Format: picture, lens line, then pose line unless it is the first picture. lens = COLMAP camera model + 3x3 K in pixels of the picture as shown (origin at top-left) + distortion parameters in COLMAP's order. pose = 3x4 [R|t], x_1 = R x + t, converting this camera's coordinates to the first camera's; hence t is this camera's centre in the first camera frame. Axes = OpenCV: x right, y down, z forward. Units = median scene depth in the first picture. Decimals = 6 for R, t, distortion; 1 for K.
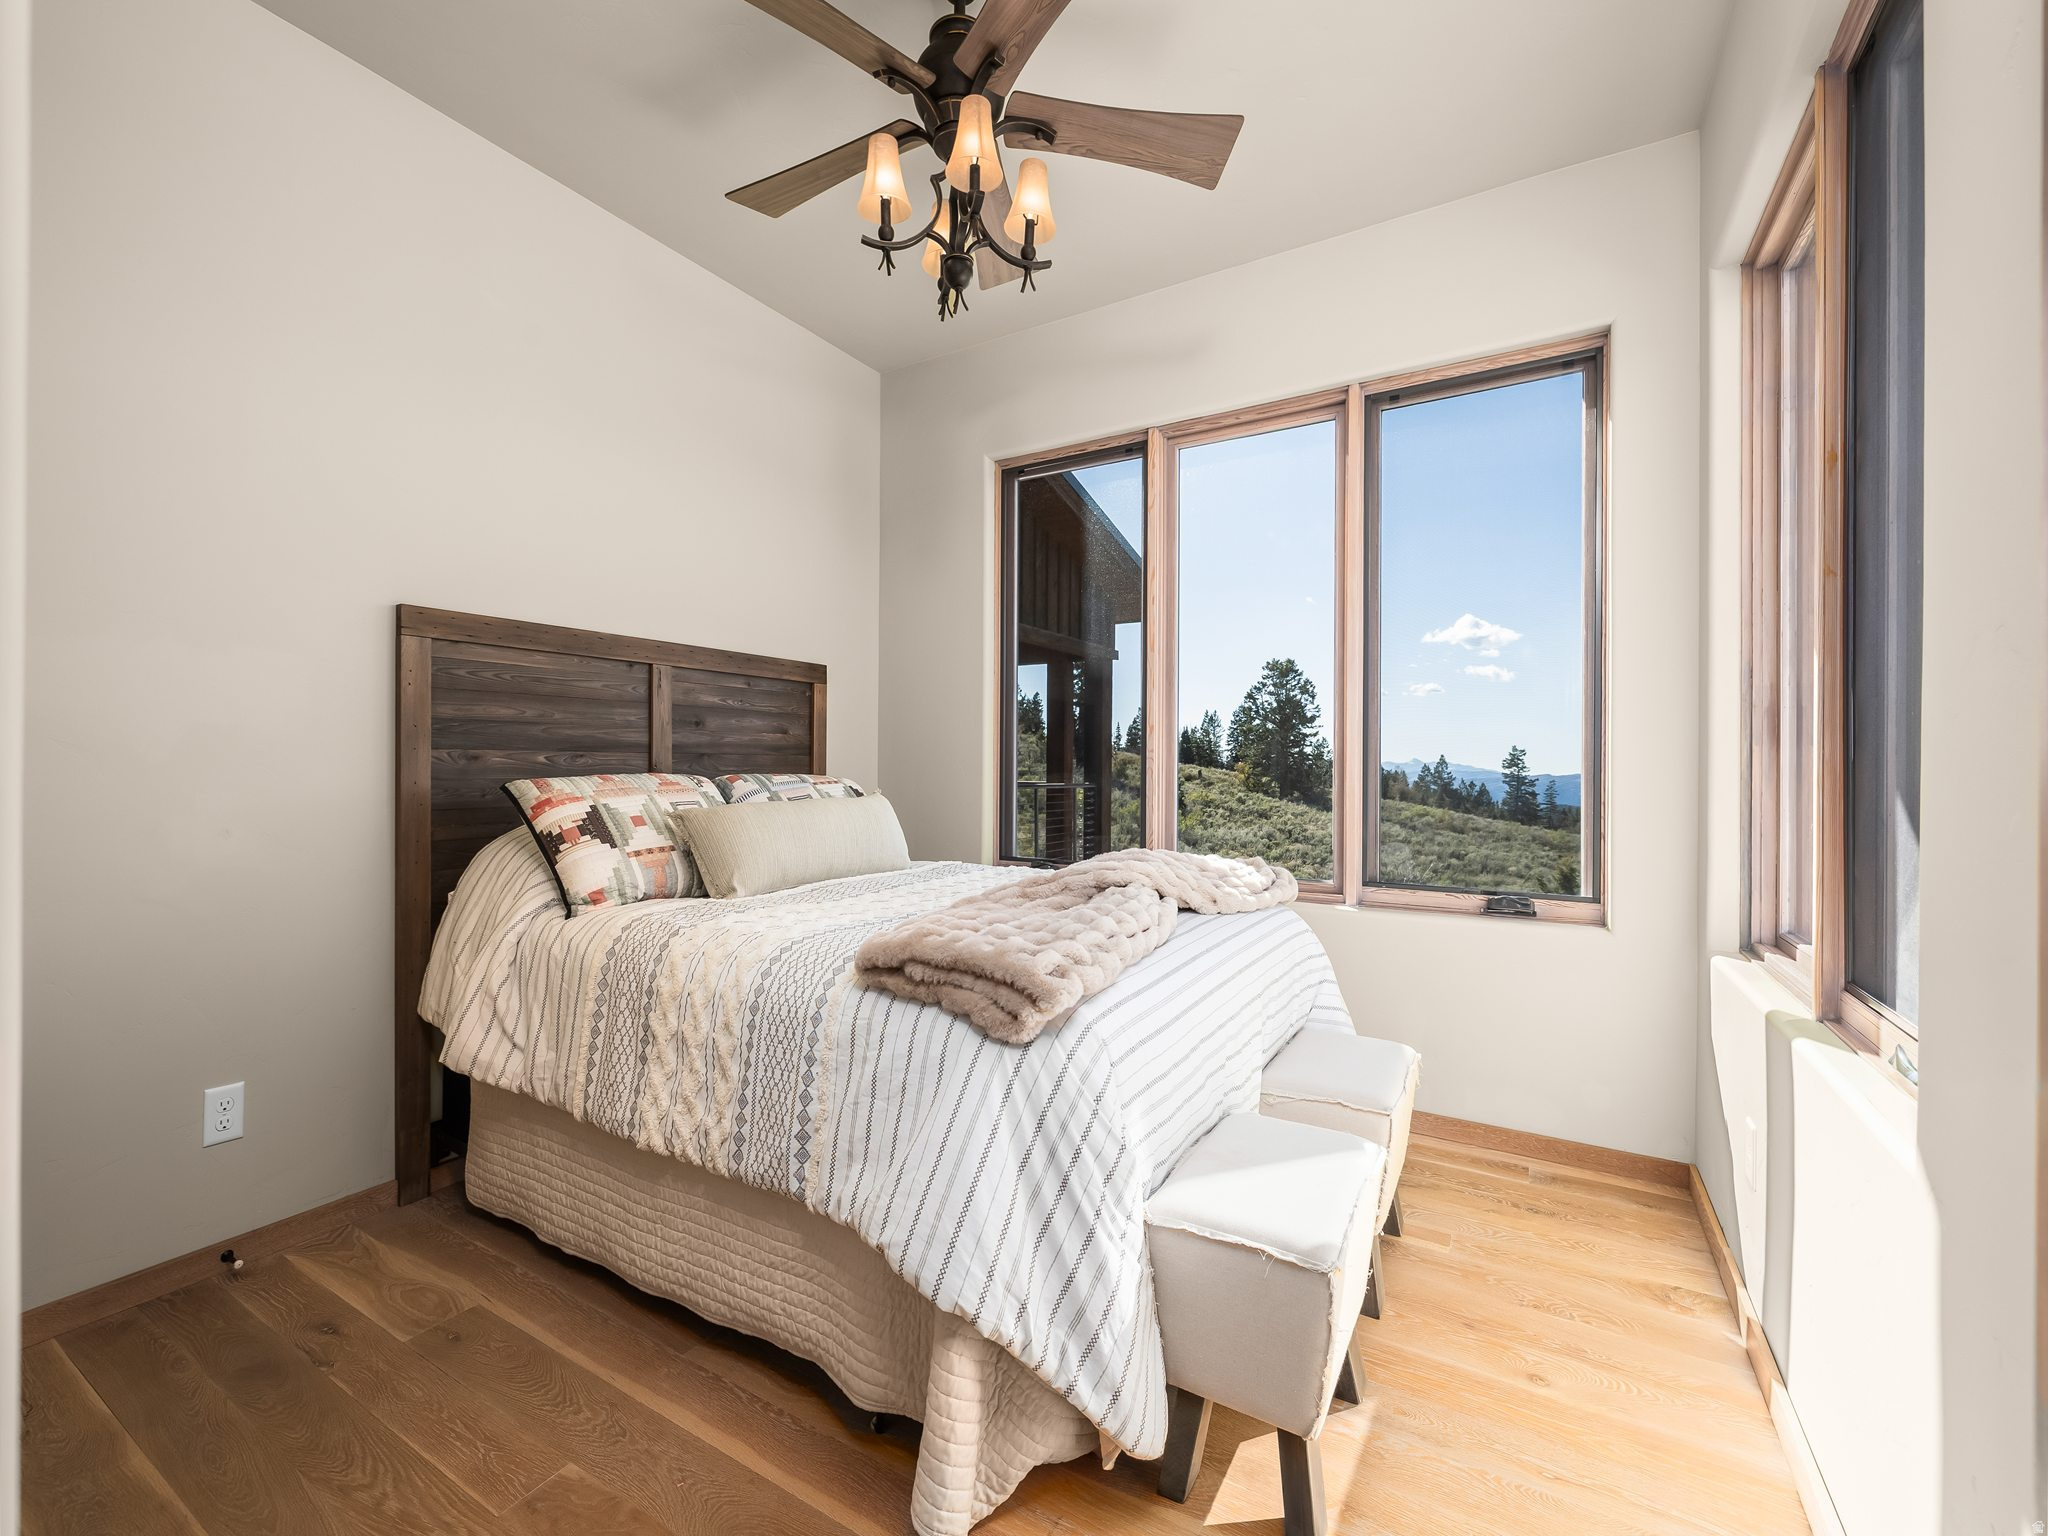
lens RADIAL K [[868.8, 0, 1014.6], [0, 868.8, 765.6], [0, 0, 1]] dist [-0.000321, -0.000404]
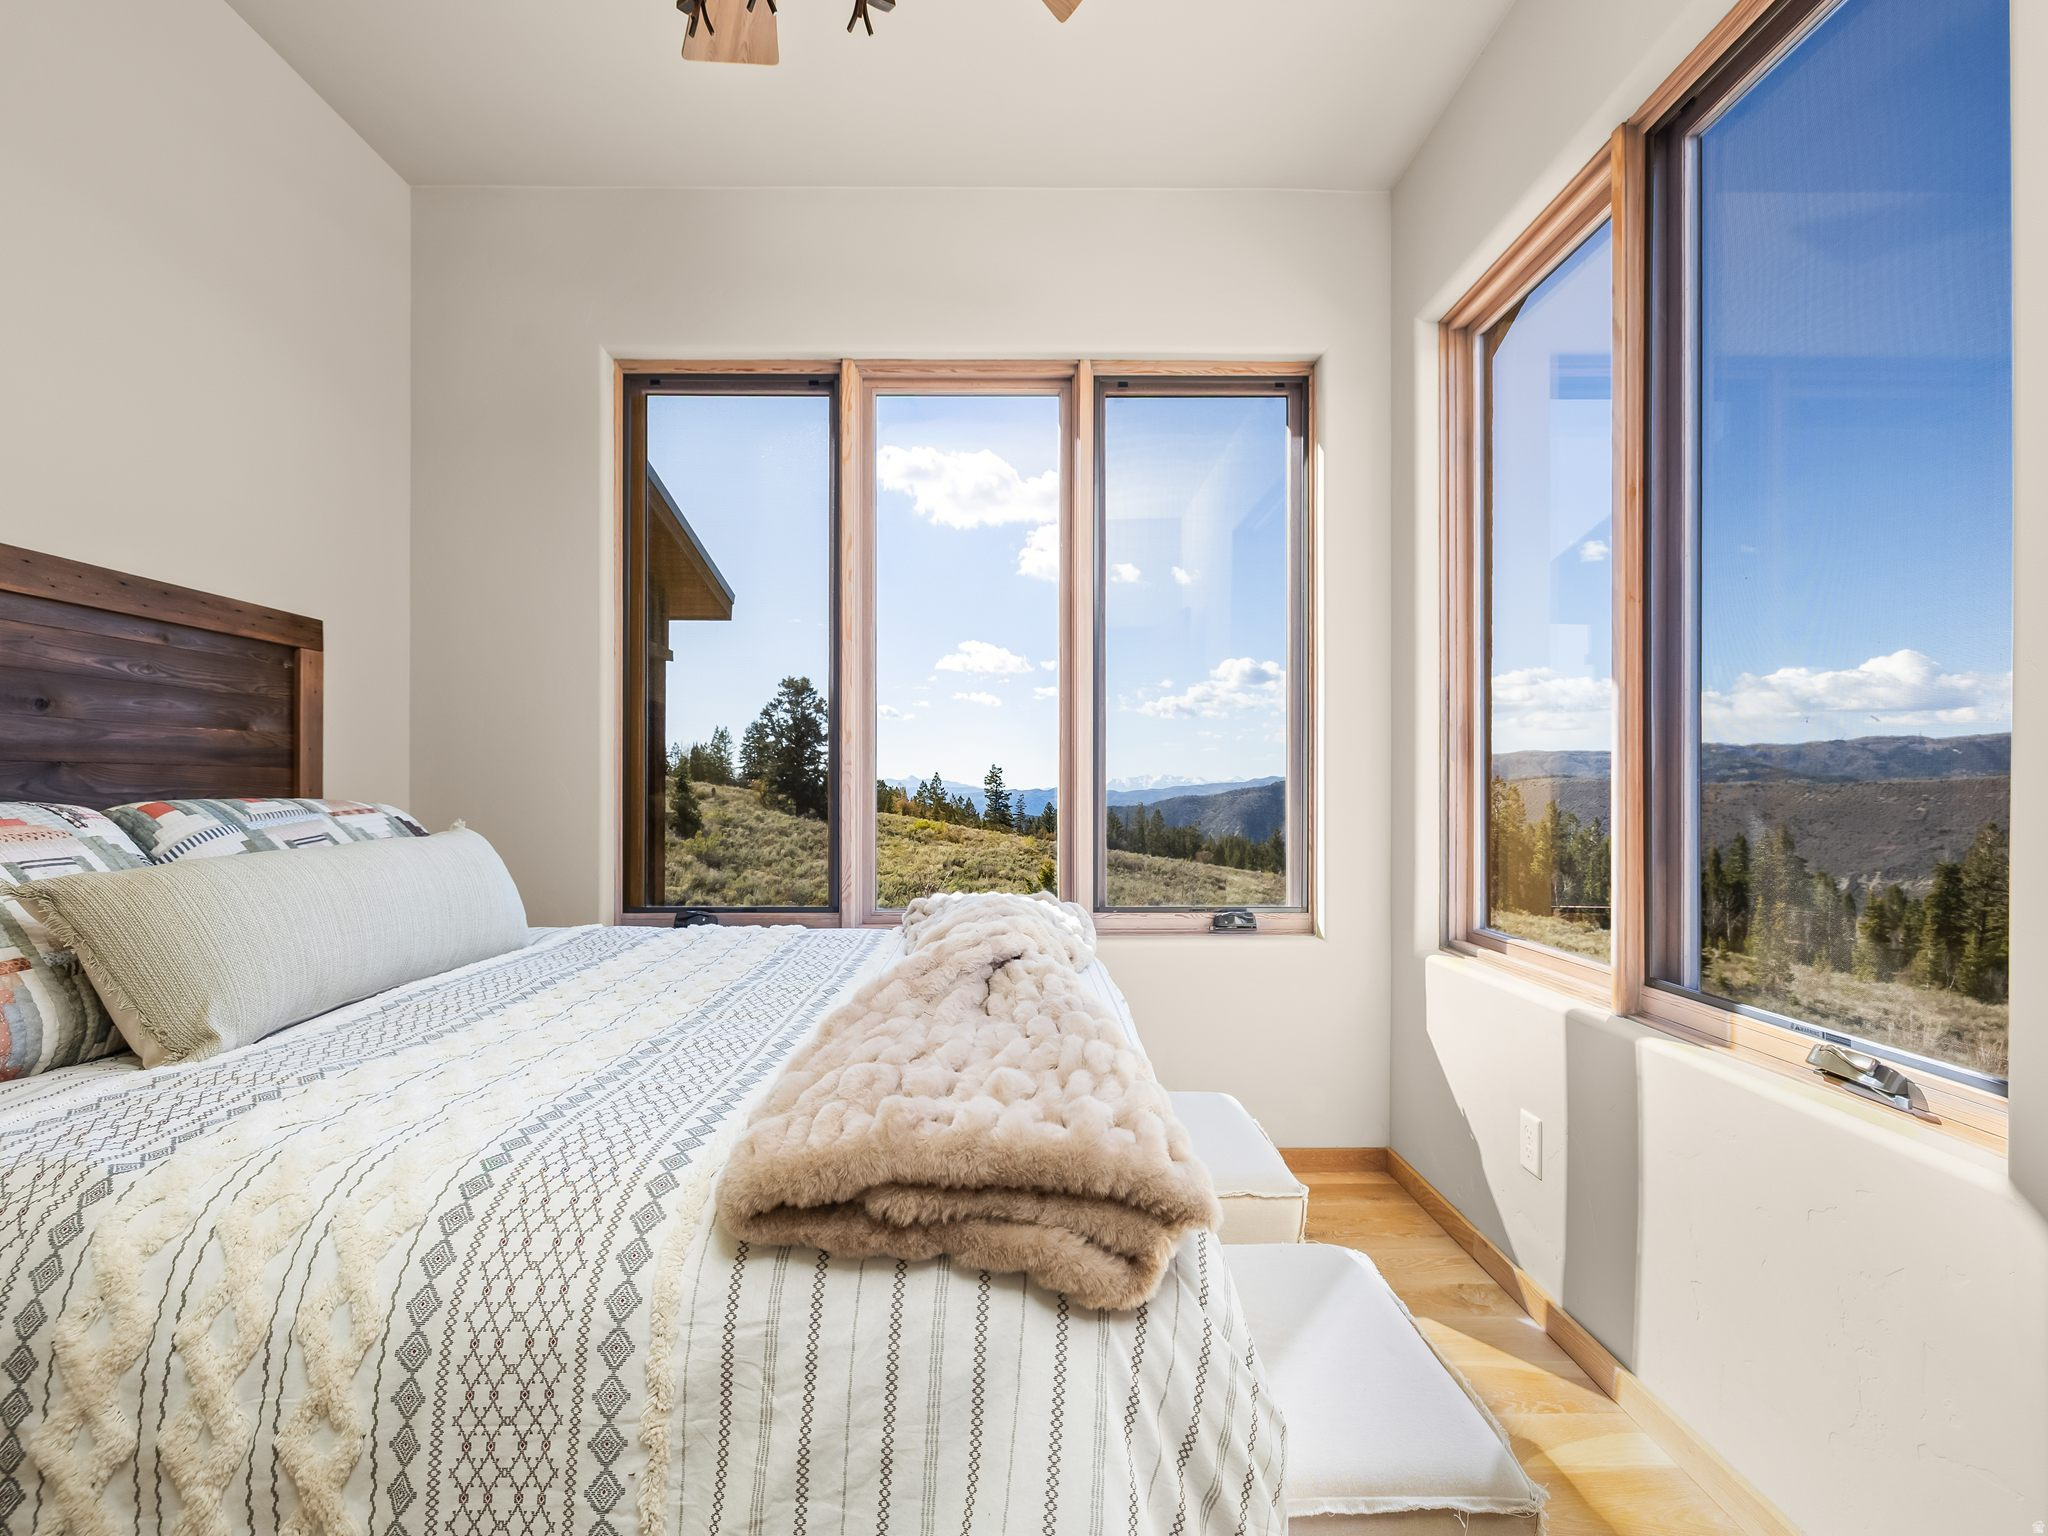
lens RADIAL K [[868.5, 0, 1019.4], [0, 868.5, 786.7], [0, 0, 1]] dist [-0.001290, -0.000368]
pose [[0.850225, -0.006228, 0.526383, -0.160009], [0.003879, 0.999977, 0.005565, 0.000737], [-0.526405, -0.002690, 0.850230, 0.287185]]
